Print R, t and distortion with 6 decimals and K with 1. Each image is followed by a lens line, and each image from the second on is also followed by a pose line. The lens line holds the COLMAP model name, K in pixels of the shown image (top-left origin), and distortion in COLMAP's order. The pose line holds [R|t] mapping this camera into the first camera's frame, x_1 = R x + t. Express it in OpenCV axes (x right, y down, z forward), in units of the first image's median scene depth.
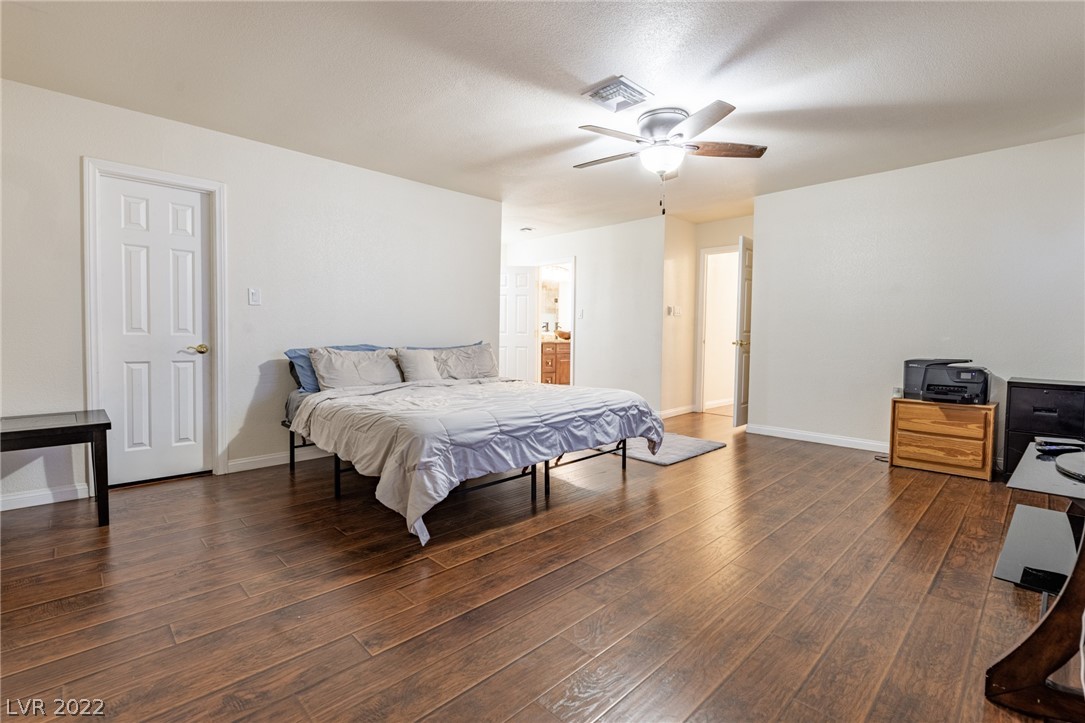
lens RADIAL K [[493.6, 0, 535.5], [0, 493.6, 358.5], [0, 0, 1]] dist [-0.001099, -0.001388]
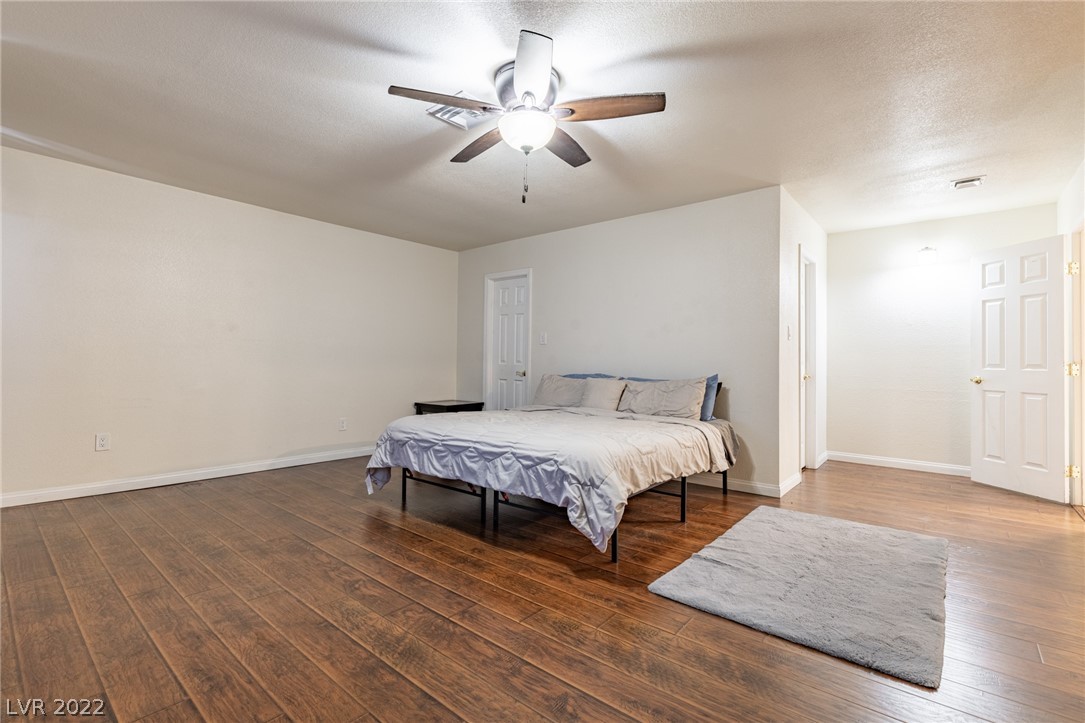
lens RADIAL K [[493.6, 0, 536.5], [0, 493.6, 354.8], [0, 0, 1]] dist [-0.001099, -0.001388]
pose [[0.093305, -0.020495, -0.995427, 1.195401], [-0.060538, 0.997821, -0.026219, -0.051958], [0.993795, 0.062708, 0.091861, 1.146280]]
